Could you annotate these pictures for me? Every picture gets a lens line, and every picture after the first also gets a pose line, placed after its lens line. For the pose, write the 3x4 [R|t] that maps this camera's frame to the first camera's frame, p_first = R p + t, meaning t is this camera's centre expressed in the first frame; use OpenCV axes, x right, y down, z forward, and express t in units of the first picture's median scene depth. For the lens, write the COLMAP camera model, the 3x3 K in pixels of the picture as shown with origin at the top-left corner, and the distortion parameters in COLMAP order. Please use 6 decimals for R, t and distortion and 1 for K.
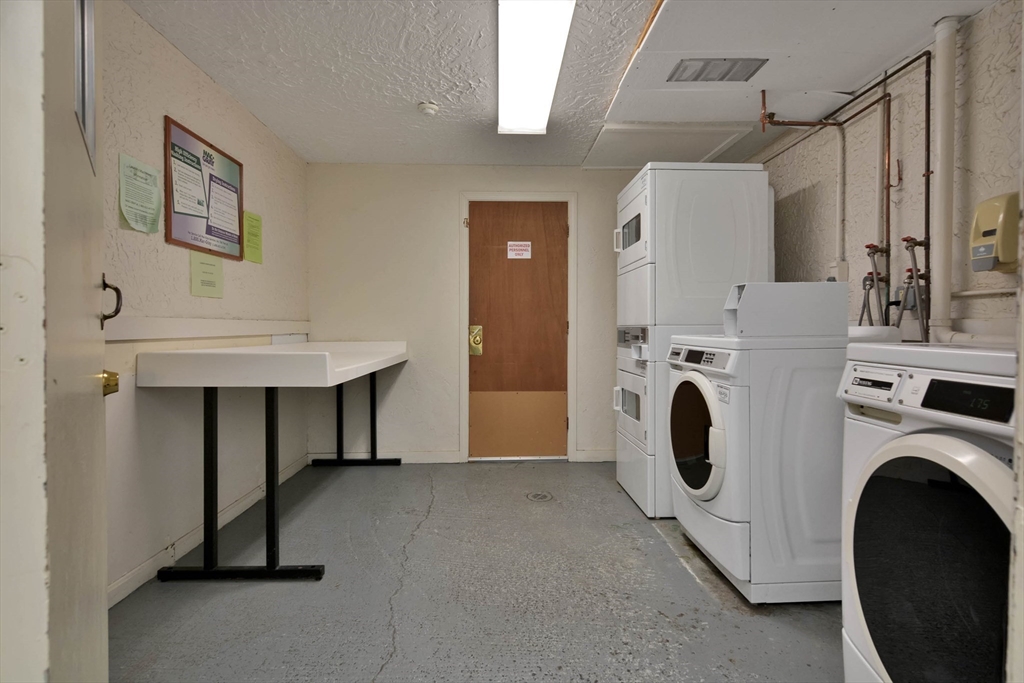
lens RADIAL K [[517.4, 0, 495.0], [0, 517.4, 347.0], [0, 0, 1]] dist [0.002097, -0.000960]
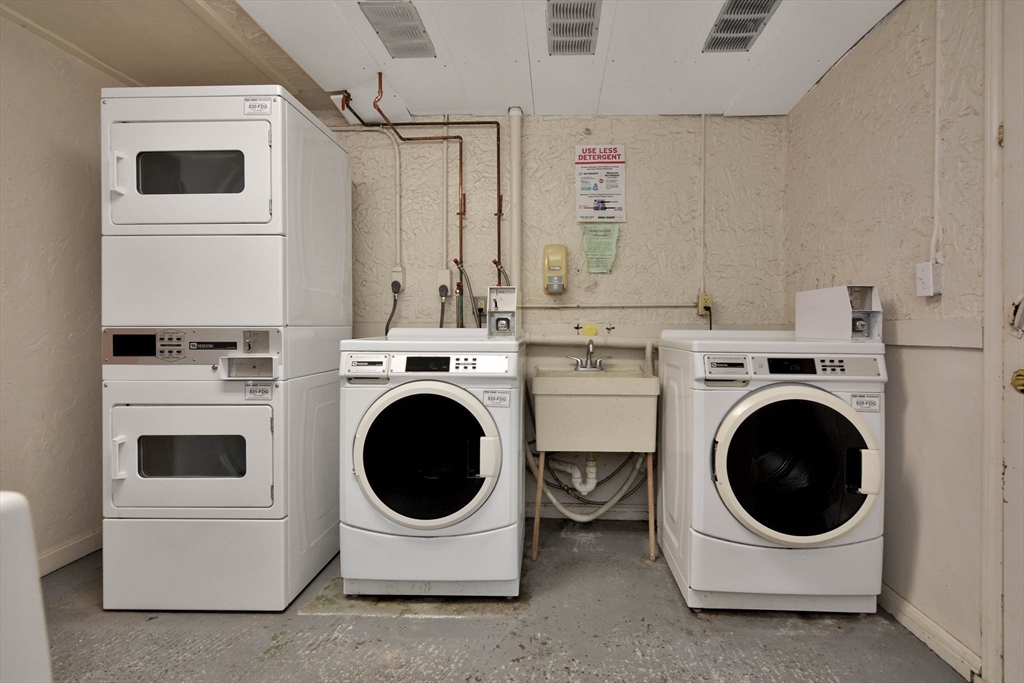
lens RADIAL K [[533.3, 0, 535.8], [0, 533.3, 333.2], [0, 0, 1]] dist [0.001005, -0.000957]
pose [[0.005359, -0.011814, 0.999916, -0.493110], [0.033882, 0.999358, 0.011625, -0.036244], [-0.999411, 0.033817, 0.005756, 0.822573]]
